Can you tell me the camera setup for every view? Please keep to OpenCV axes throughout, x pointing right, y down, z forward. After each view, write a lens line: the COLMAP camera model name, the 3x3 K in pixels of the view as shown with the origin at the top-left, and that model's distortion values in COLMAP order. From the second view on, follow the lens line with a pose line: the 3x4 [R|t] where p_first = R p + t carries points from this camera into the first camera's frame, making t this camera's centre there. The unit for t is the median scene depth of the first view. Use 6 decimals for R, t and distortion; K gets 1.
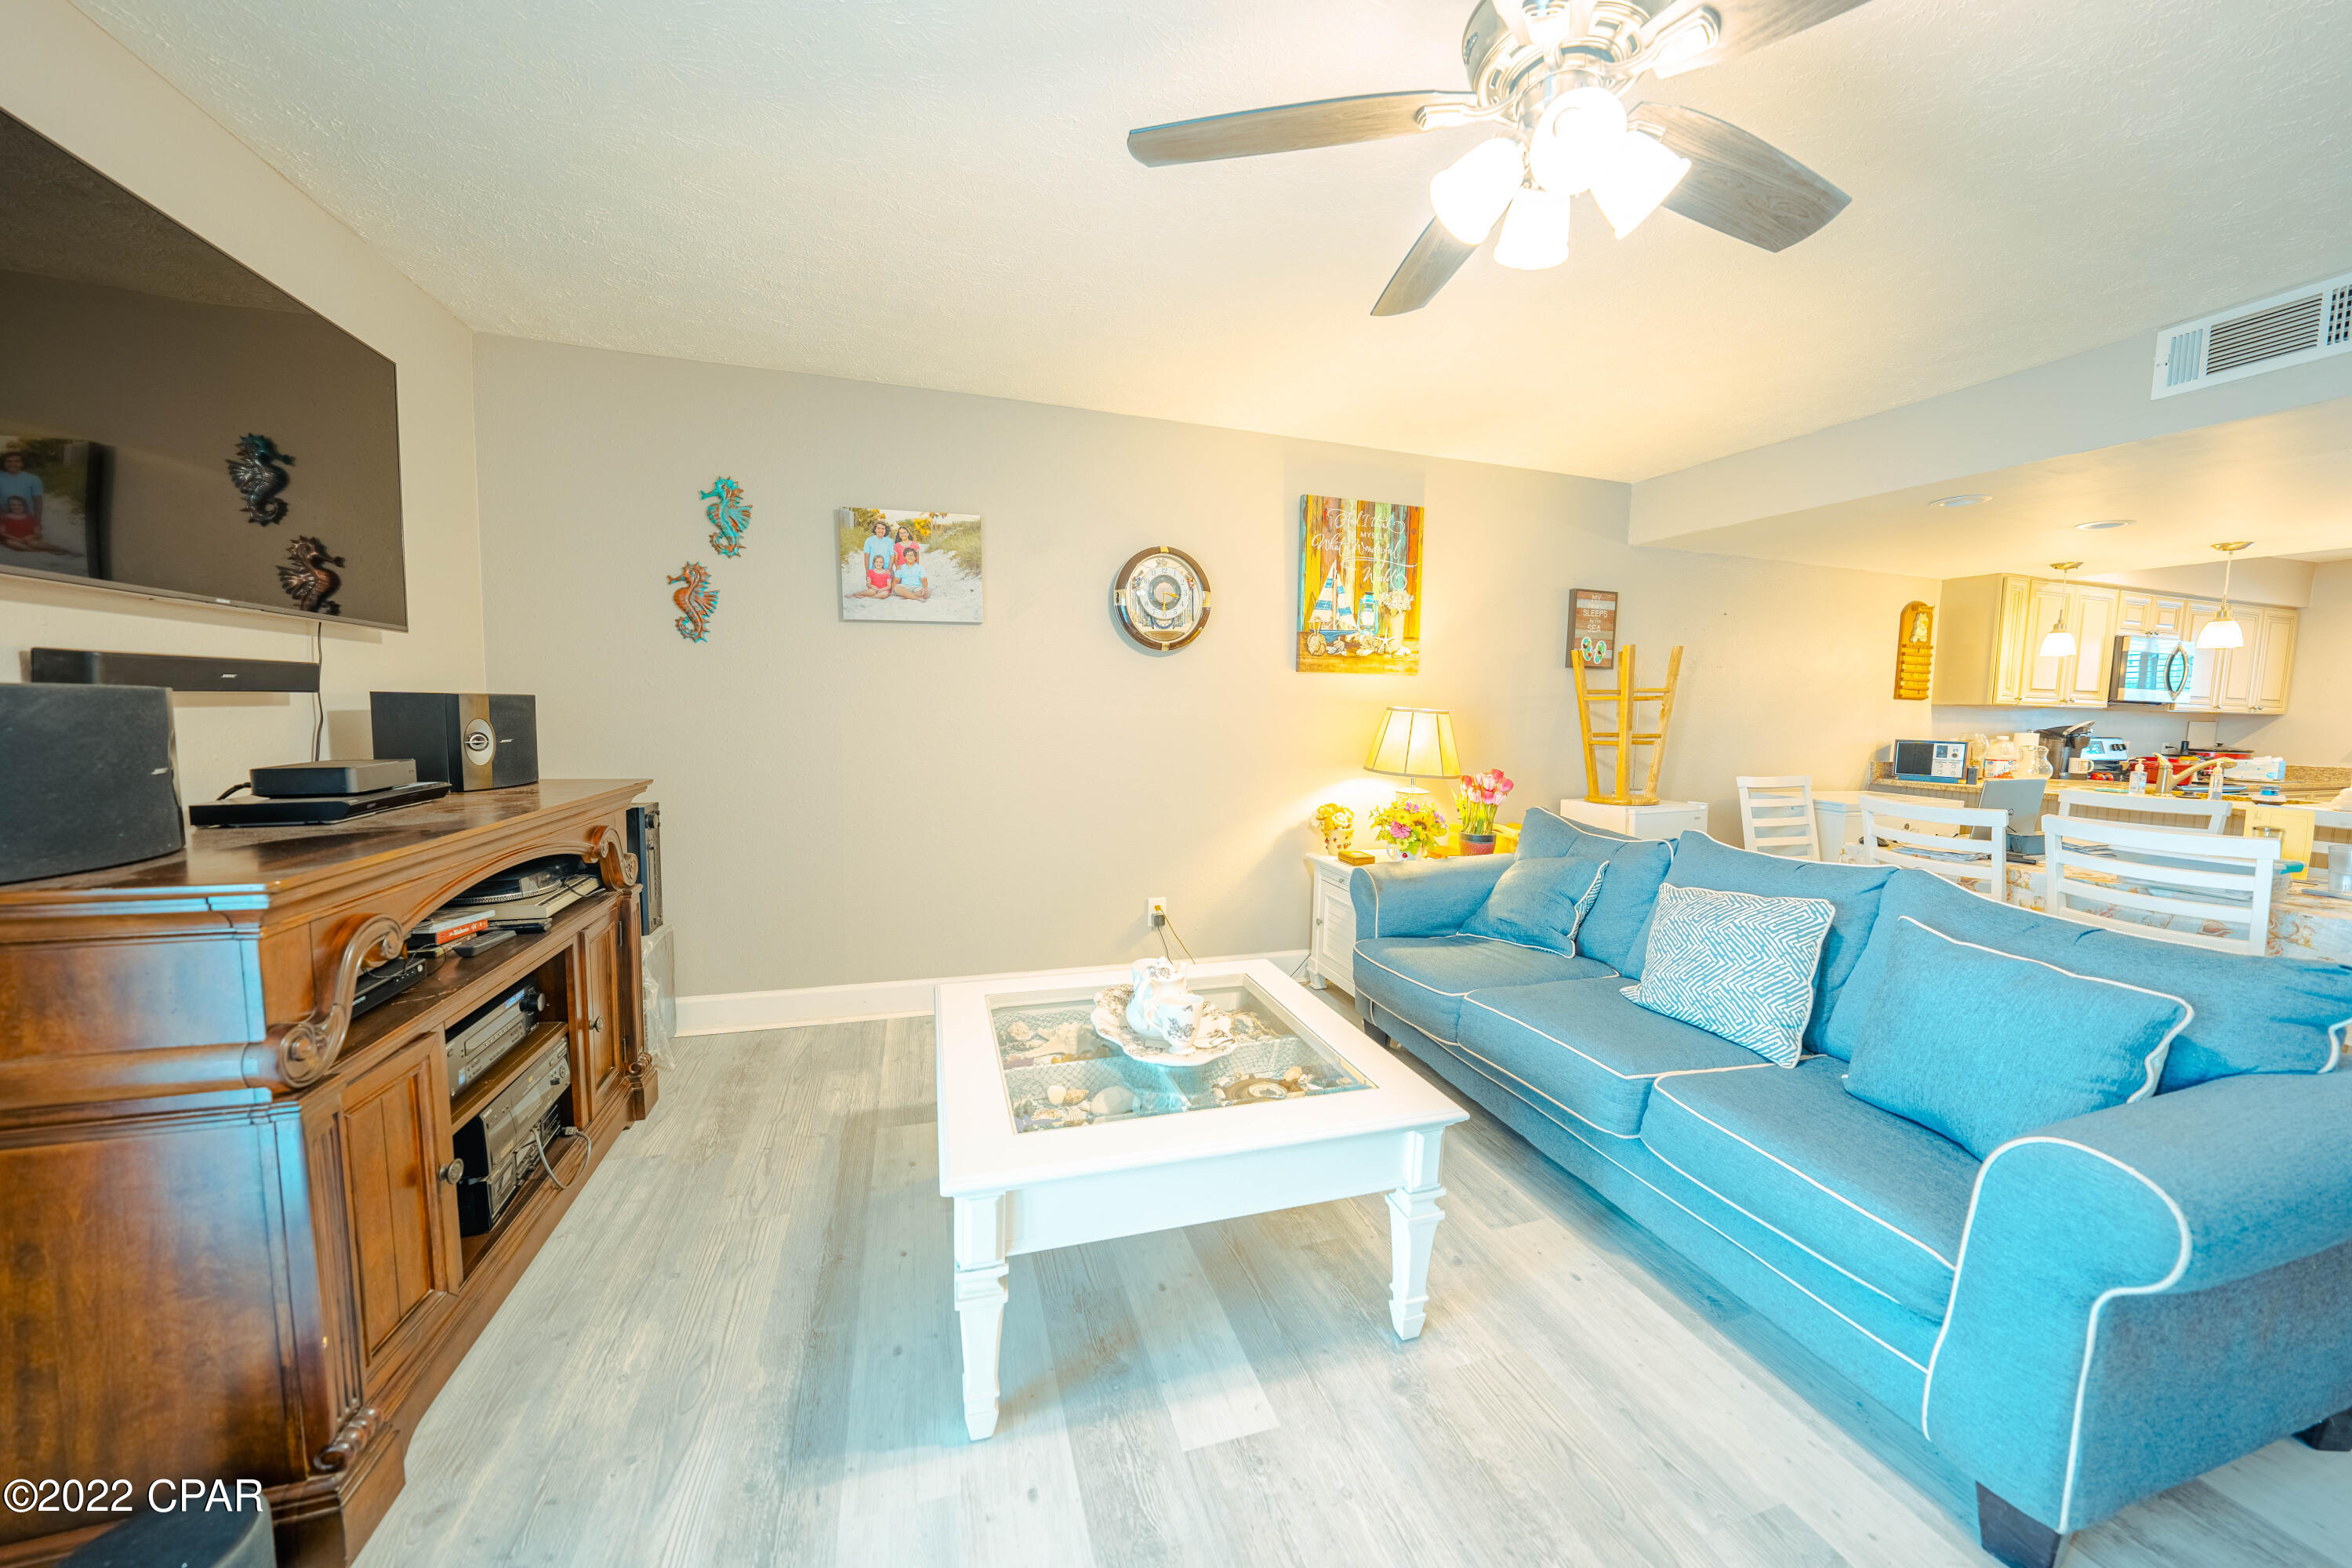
lens RADIAL K [[818.1, 0, 1183.8], [0, 818.1, 777.7], [0, 0, 1]] dist [-0.030243, 0.007533]
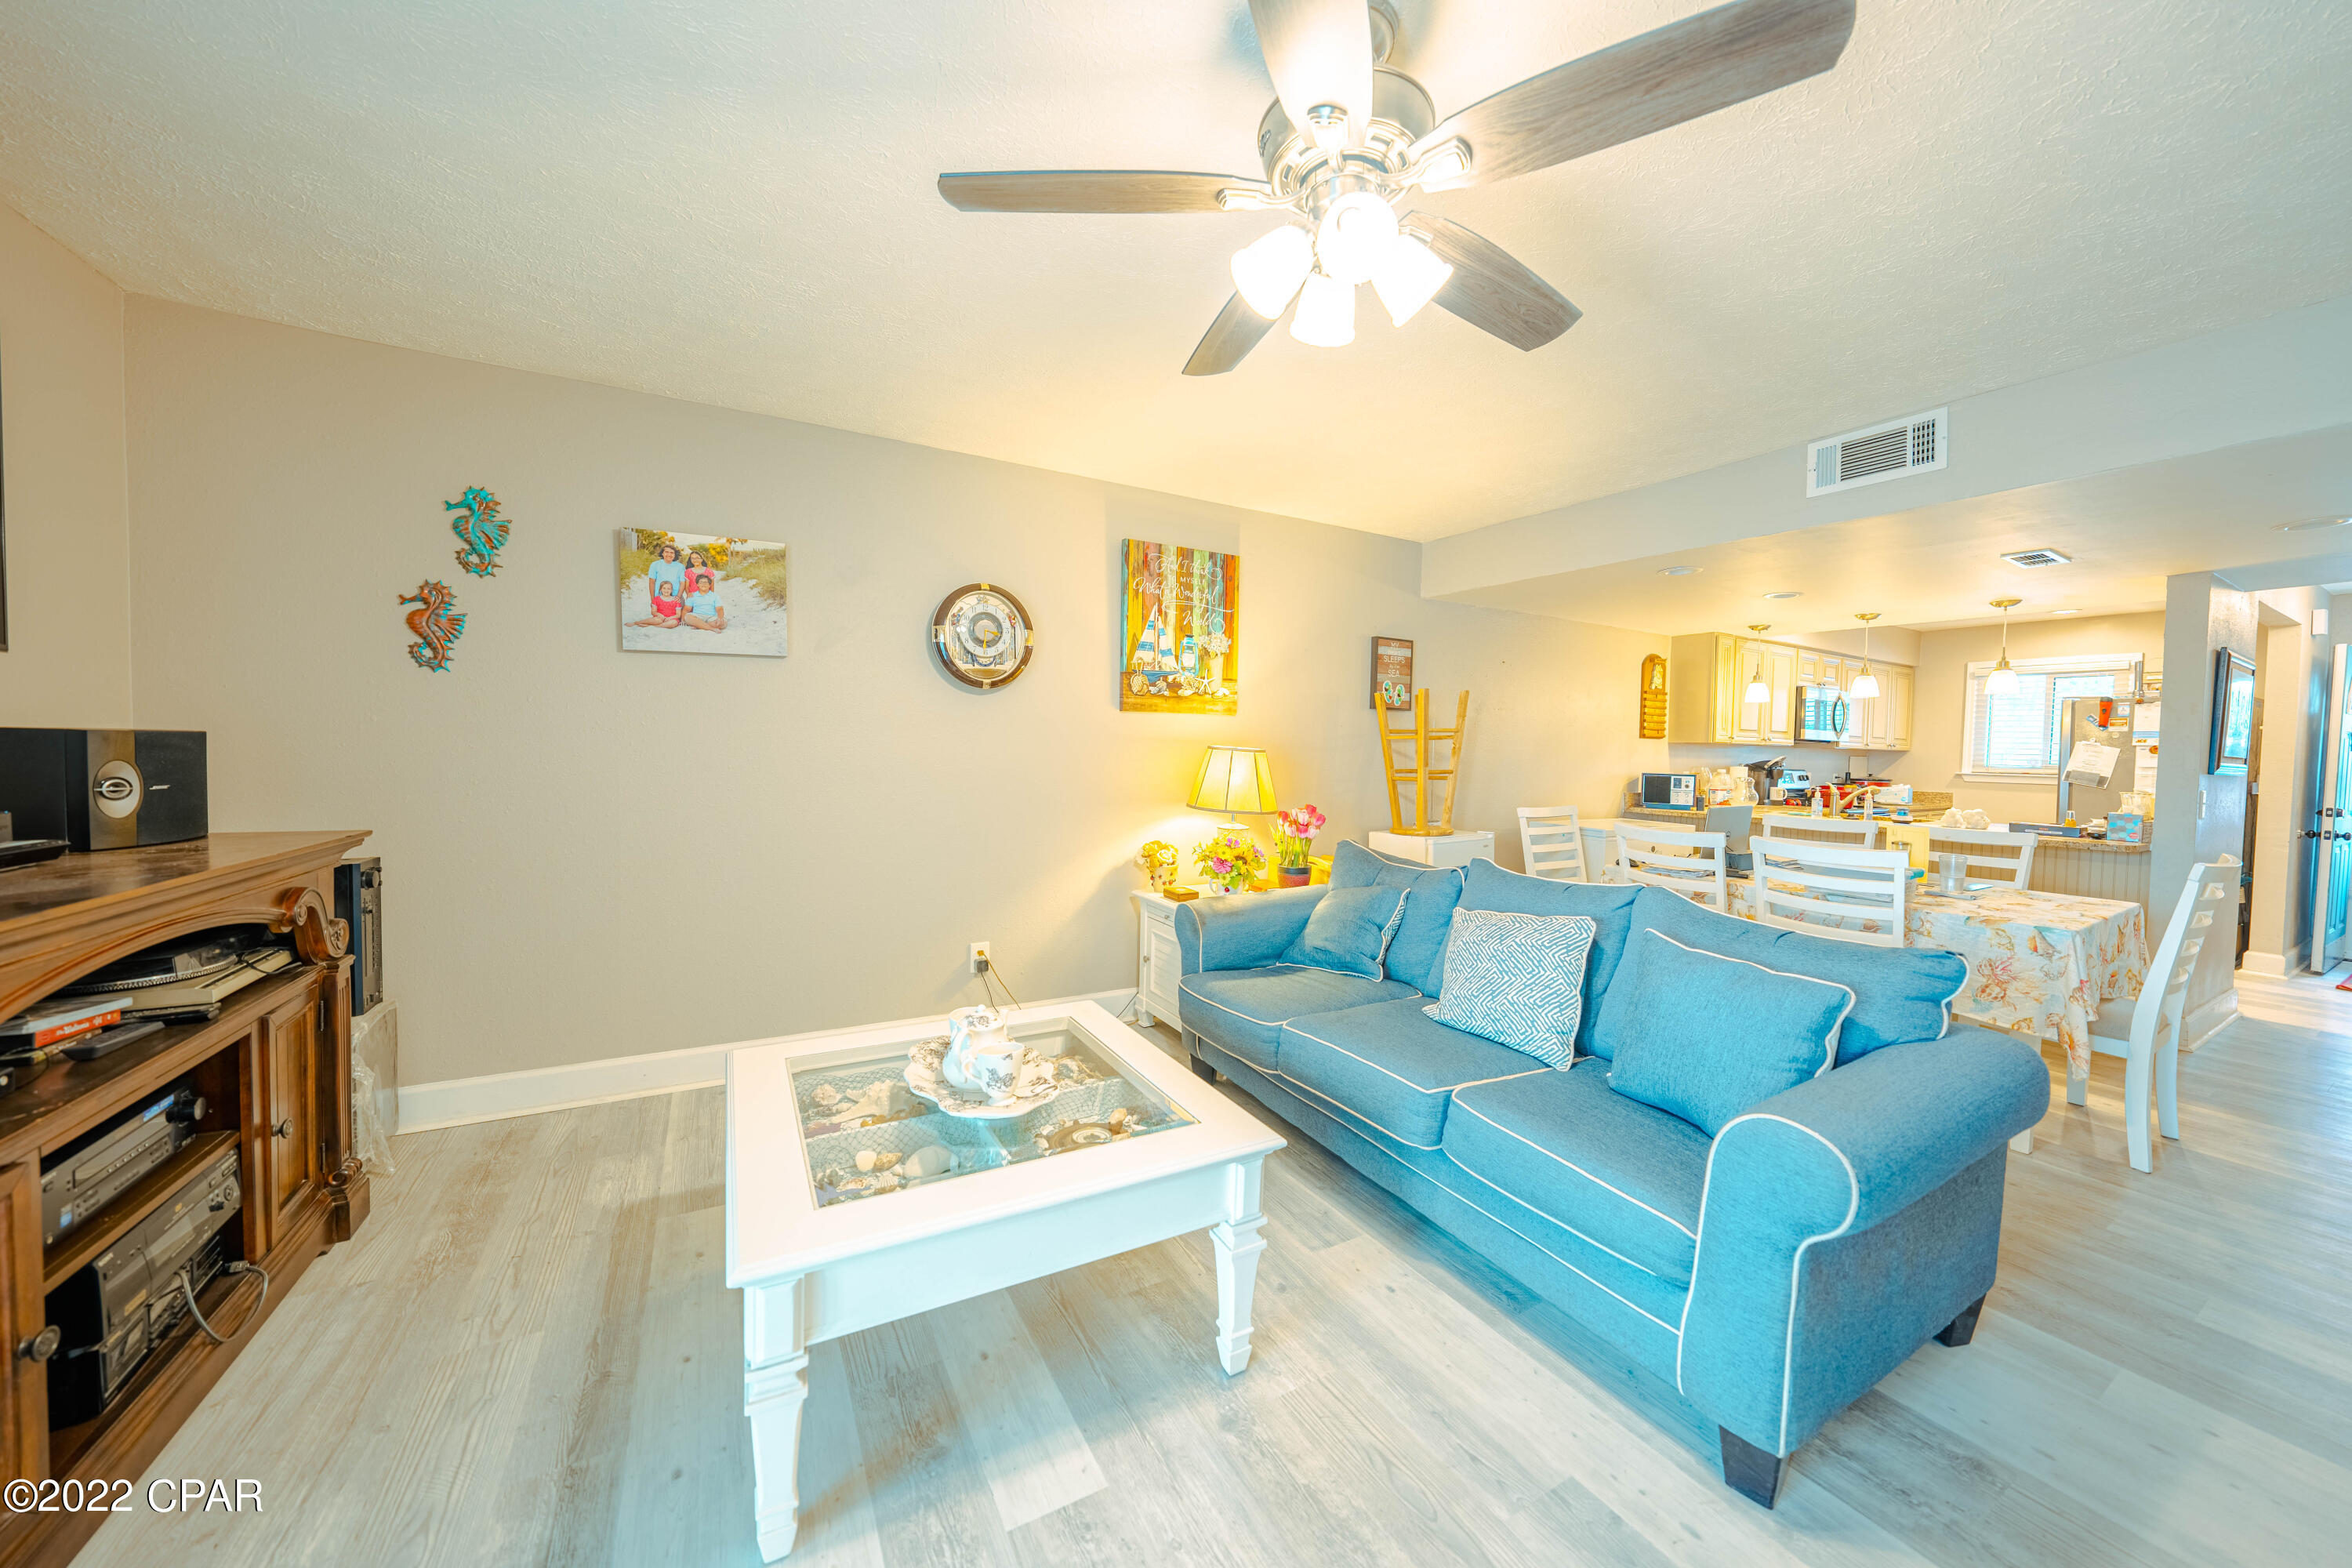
lens RADIAL K [[818.1, 0, 1183.8], [0, 818.1, 777.7], [0, 0, 1]] dist [-0.030243, 0.007533]
pose [[0.978688, -0.007728, 0.205205, 0.011931], [0.017099, 0.998888, -0.043930, -0.002476], [-0.204638, 0.046503, 0.977733, -0.003720]]
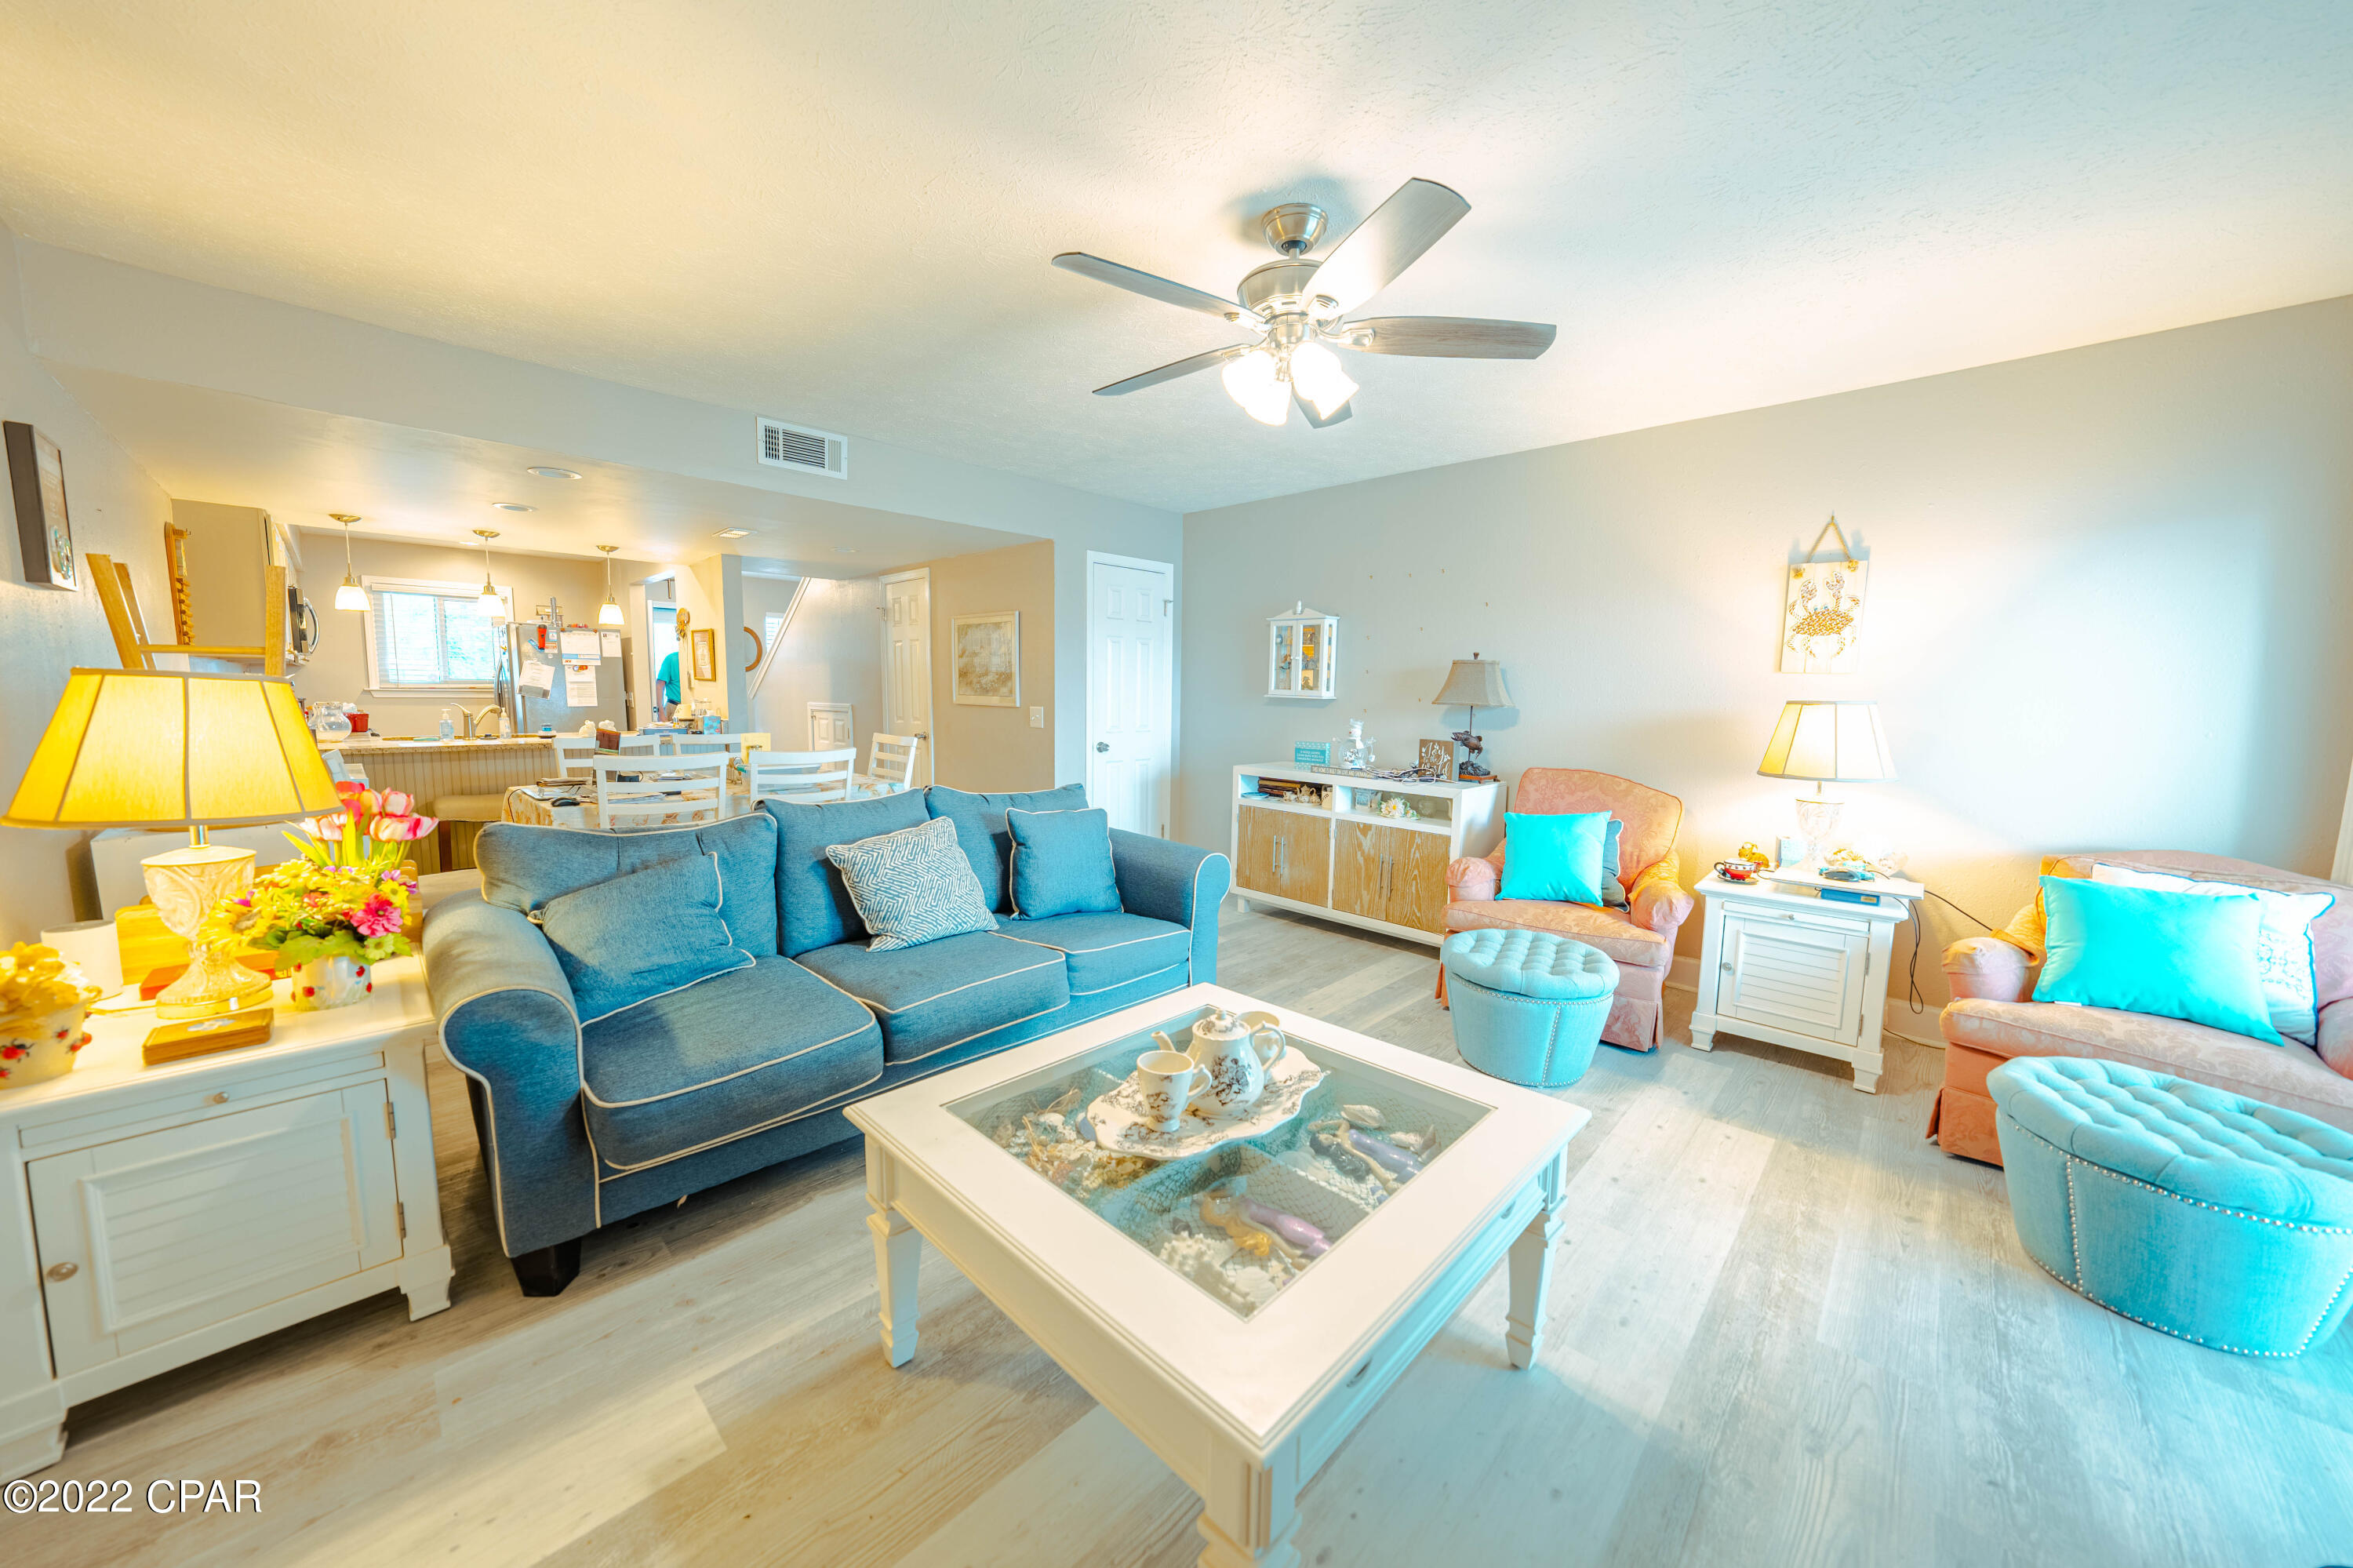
lens RADIAL K [[818.5, 0, 1184.3], [0, 818.5, 777.7], [0, 0, 1]] dist [-0.030243, 0.007533]
pose [[-0.476400, -0.119462, 0.871075, -0.641711], [0.050603, 0.985359, 0.162810, -0.126712], [-0.877771, 0.121641, -0.463380, 1.305023]]
